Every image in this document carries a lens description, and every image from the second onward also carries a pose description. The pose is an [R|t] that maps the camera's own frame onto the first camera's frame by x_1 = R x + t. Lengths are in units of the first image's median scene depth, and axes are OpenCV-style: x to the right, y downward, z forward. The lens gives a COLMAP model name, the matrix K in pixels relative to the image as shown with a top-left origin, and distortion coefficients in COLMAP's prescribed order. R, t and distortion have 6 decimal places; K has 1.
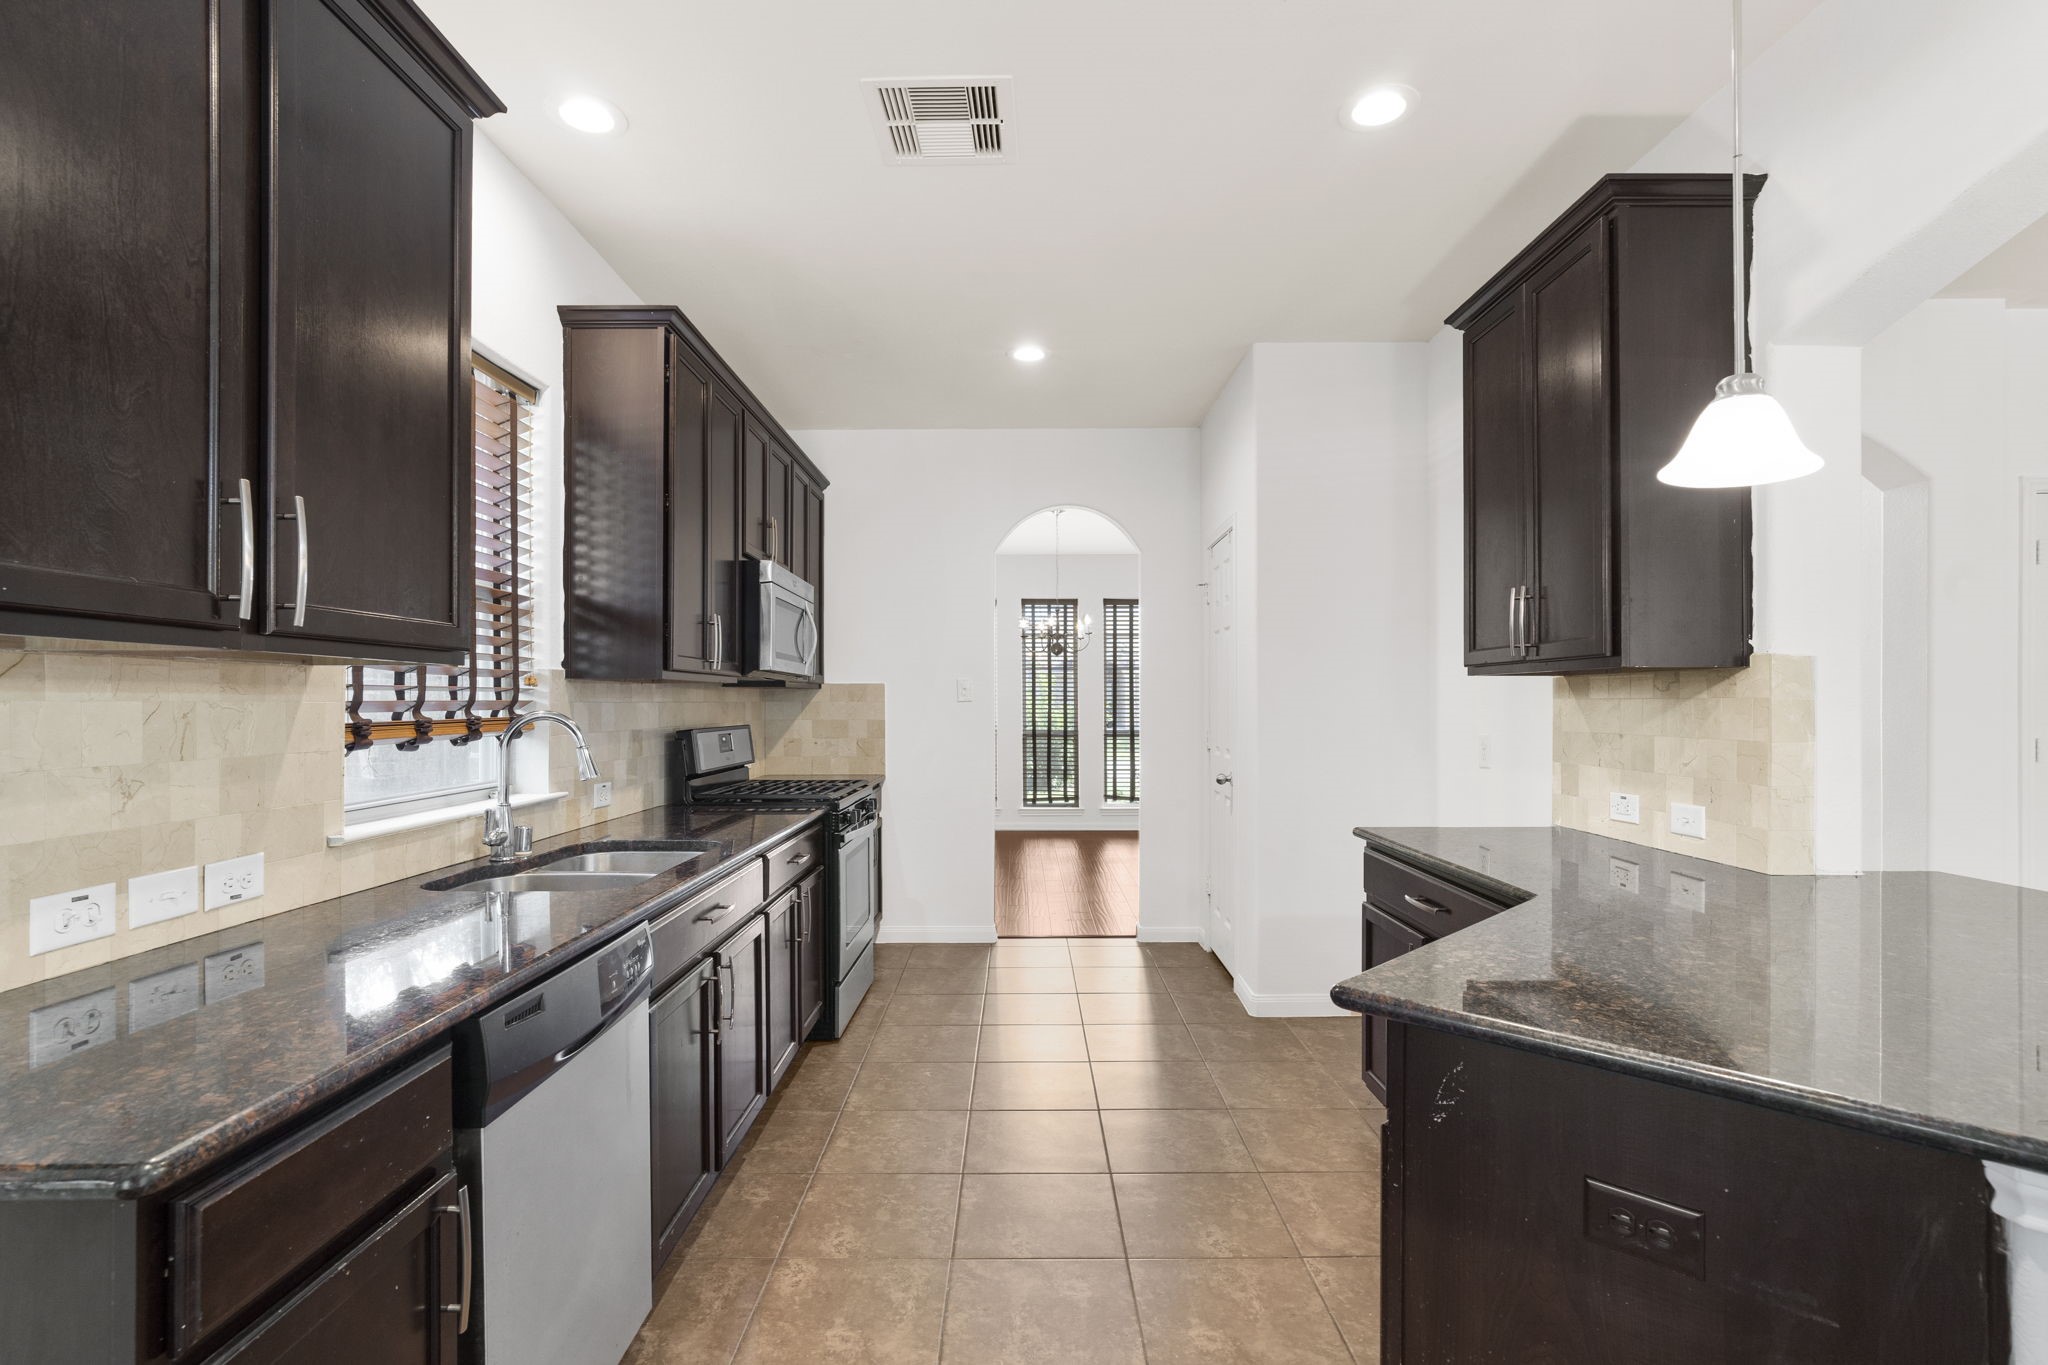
lens RADIAL K [[972.4, 0, 1013.3], [0, 972.4, 699.7], [0, 0, 1]] dist [0.000994, 0.000498]
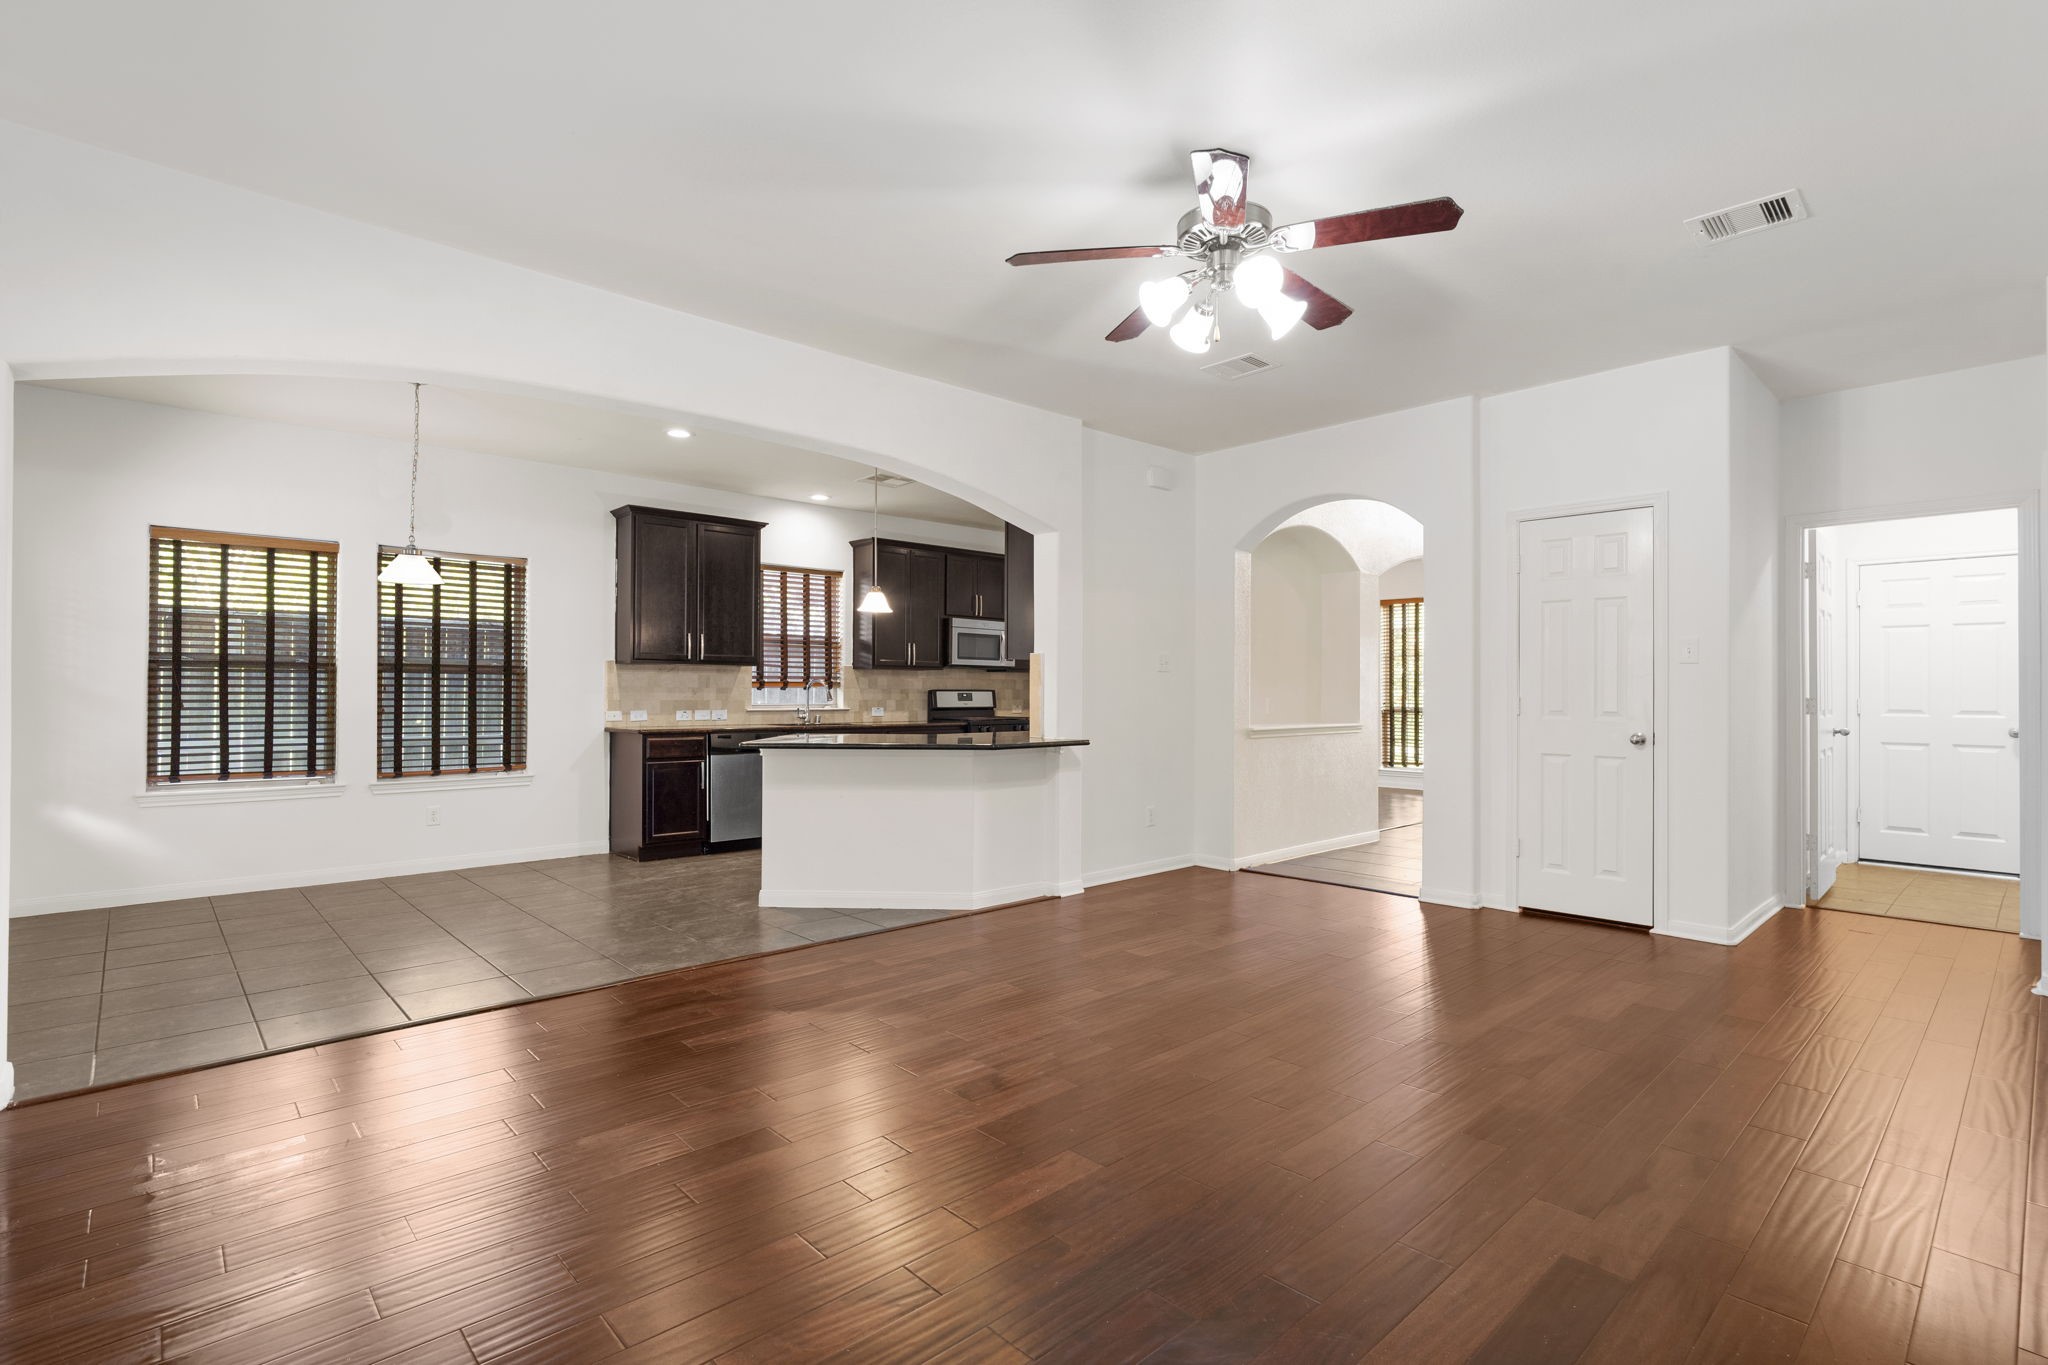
lens RADIAL K [[966.8, 0, 1024.0], [0, 966.8, 682.5], [0, 0, 1]] dist [0.000104, 0.000404]
pose [[0.693839, -0.005175, -0.720111, 1.948941], [-0.000940, 0.999967, -0.008092, 0.040420], [0.720129, 0.006291, 0.693811, -0.623134]]
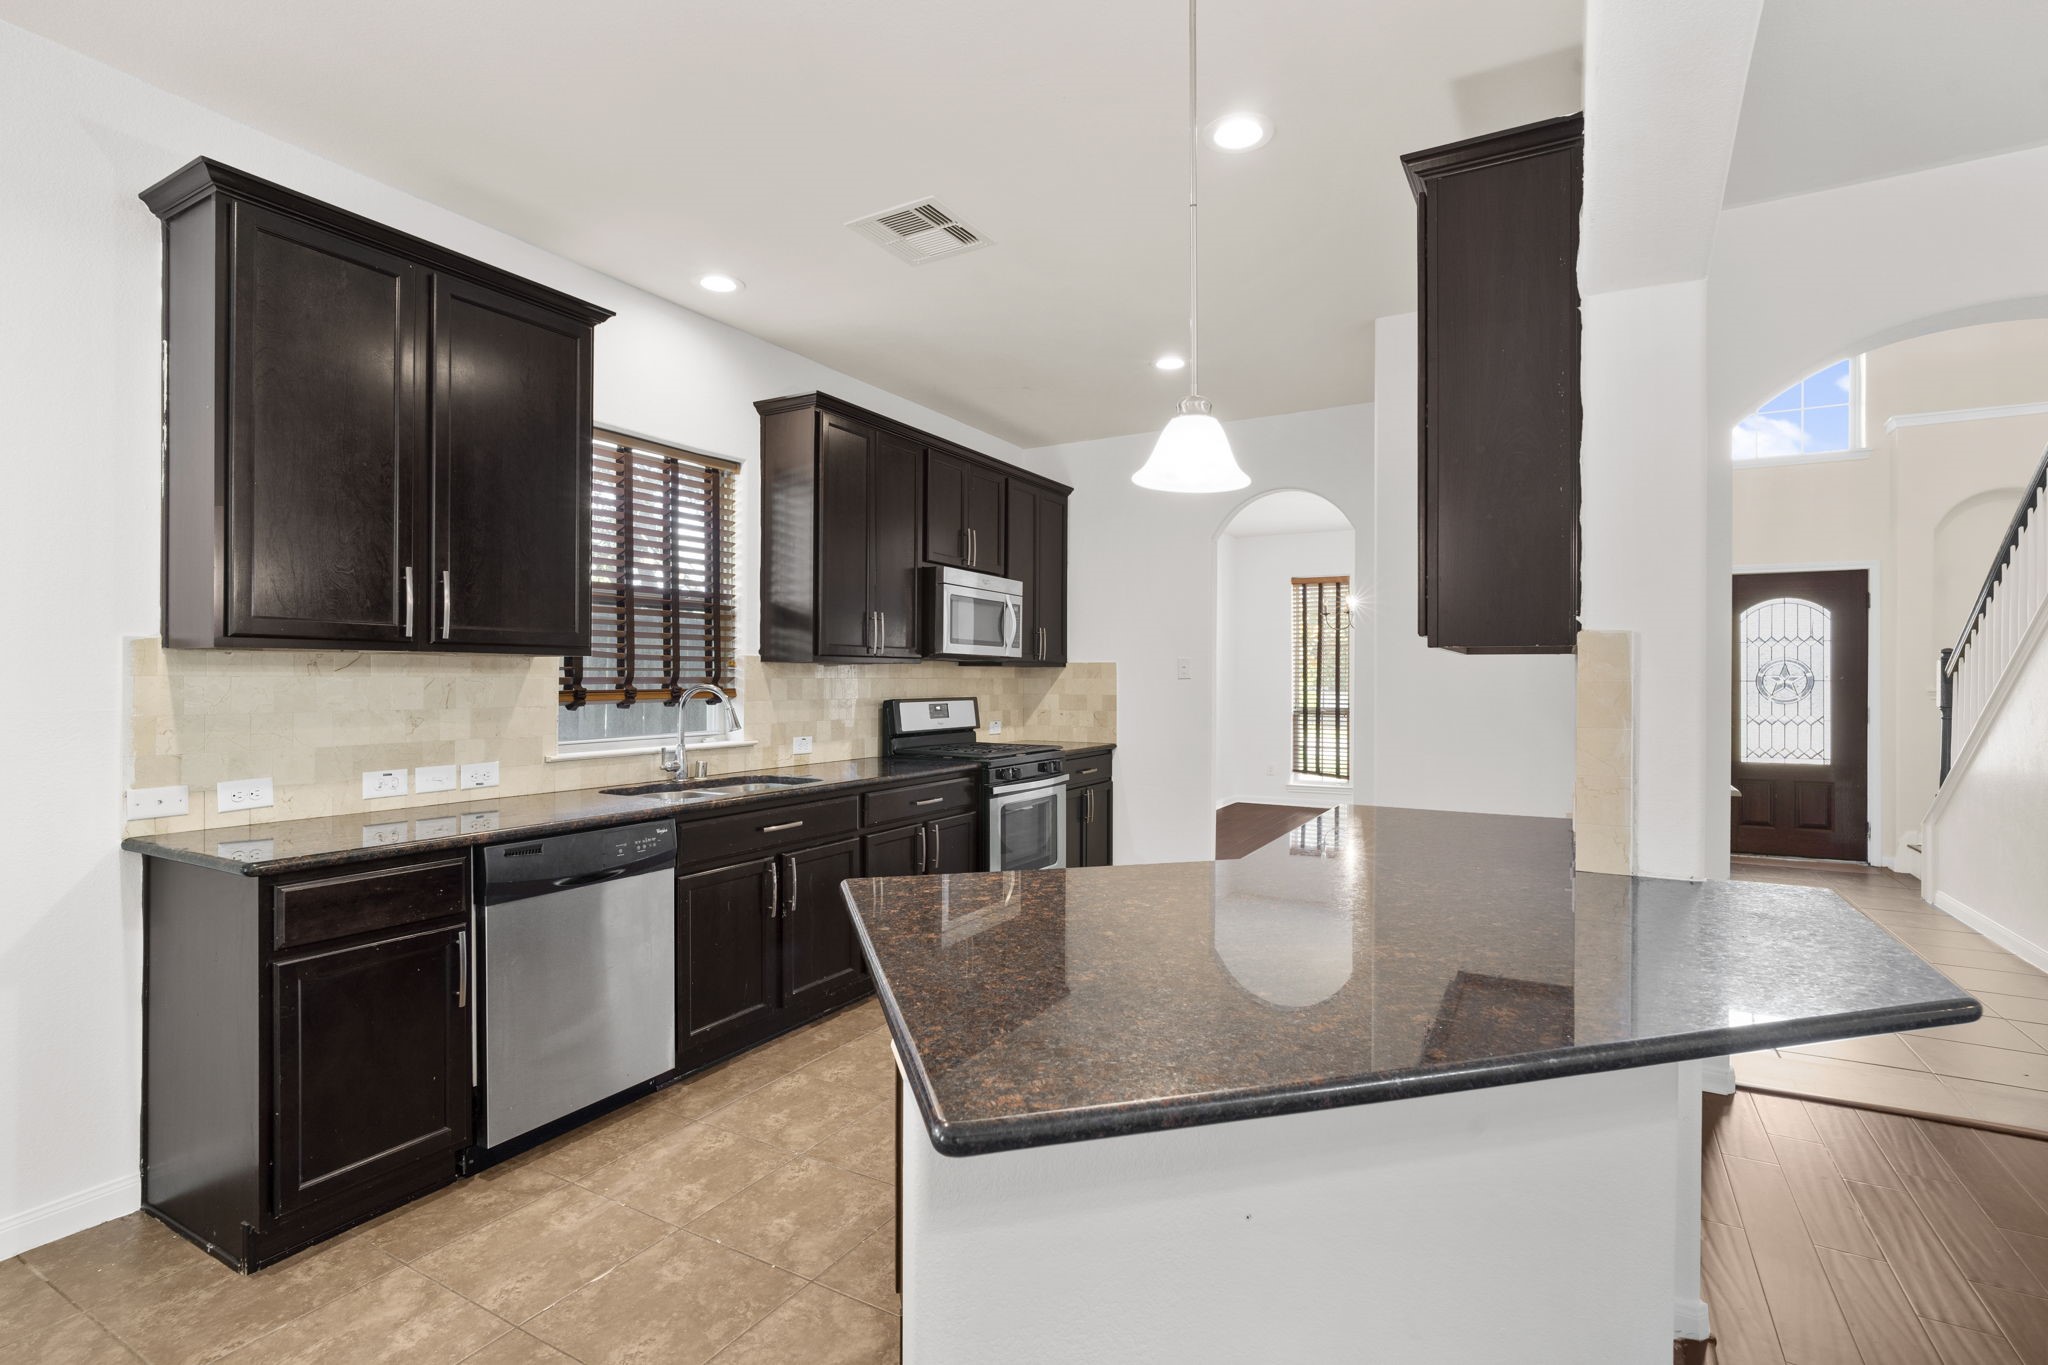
lens RADIAL K [[966.8, 0, 1024.0], [0, 966.8, 682.5], [0, 0, 1]] dist [0.000104, 0.000404]
pose [[0.874935, 0.005526, -0.484210, 0.562540], [-0.002410, 0.999972, 0.007058, -0.002284], [0.484235, -0.005008, 0.874924, -0.055952]]
